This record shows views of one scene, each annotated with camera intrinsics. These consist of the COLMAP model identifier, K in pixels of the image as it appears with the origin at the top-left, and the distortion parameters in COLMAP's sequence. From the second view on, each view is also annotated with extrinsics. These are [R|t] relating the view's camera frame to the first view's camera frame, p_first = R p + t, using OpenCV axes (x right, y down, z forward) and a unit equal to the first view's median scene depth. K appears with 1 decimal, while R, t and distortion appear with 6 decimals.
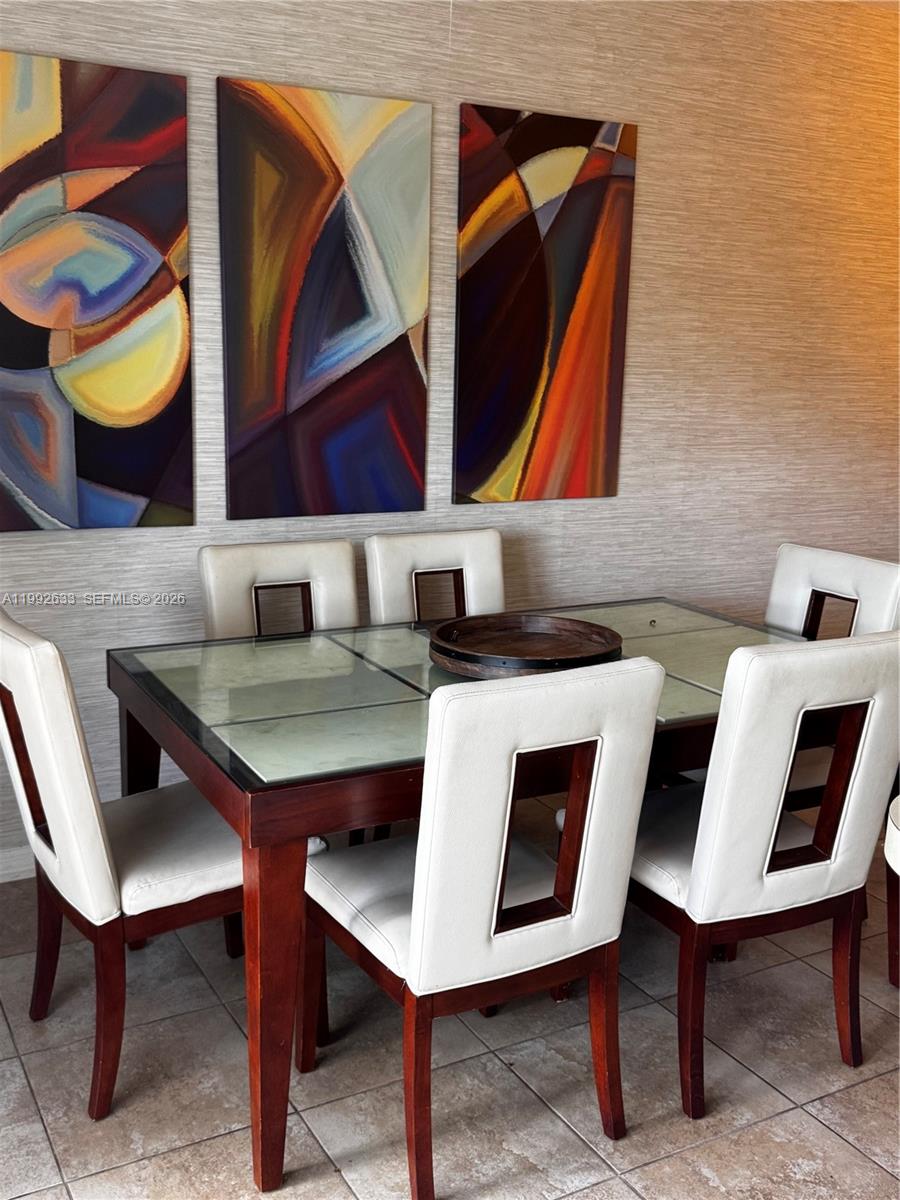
lens RADIAL K [[1186.9, 0, 450.0], [0, 1186.9, 600.0], [0, 0, 1]] dist [0.195708, -0.434593]
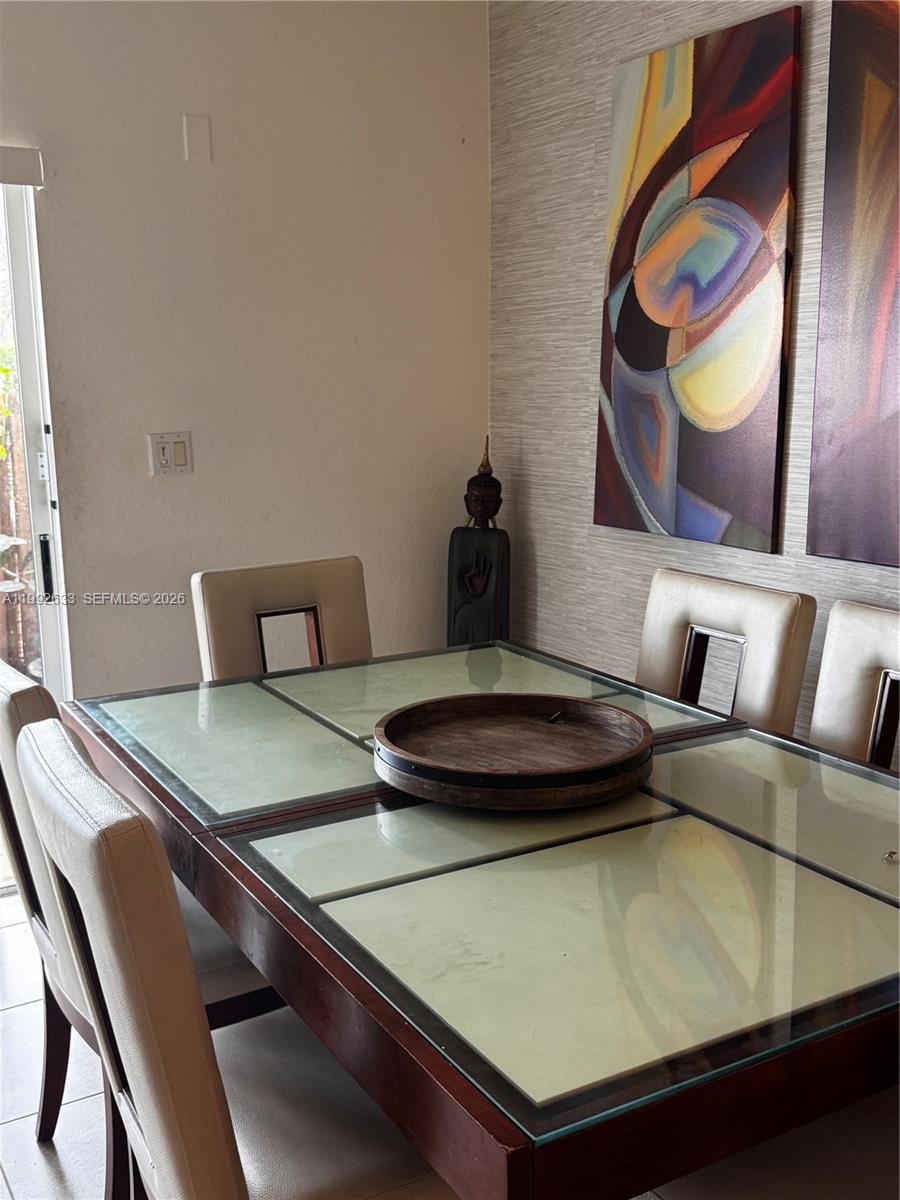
lens RADIAL K [[1186.9, 0, 450.0], [0, 1186.9, 600.0], [0, 0, 1]] dist [0.195708, -0.434593]
pose [[0.036921, 0.164387, -0.985705, 0.607937], [-0.192110, 0.969147, 0.154430, -0.118996], [0.980679, 0.183662, 0.067362, 0.748849]]
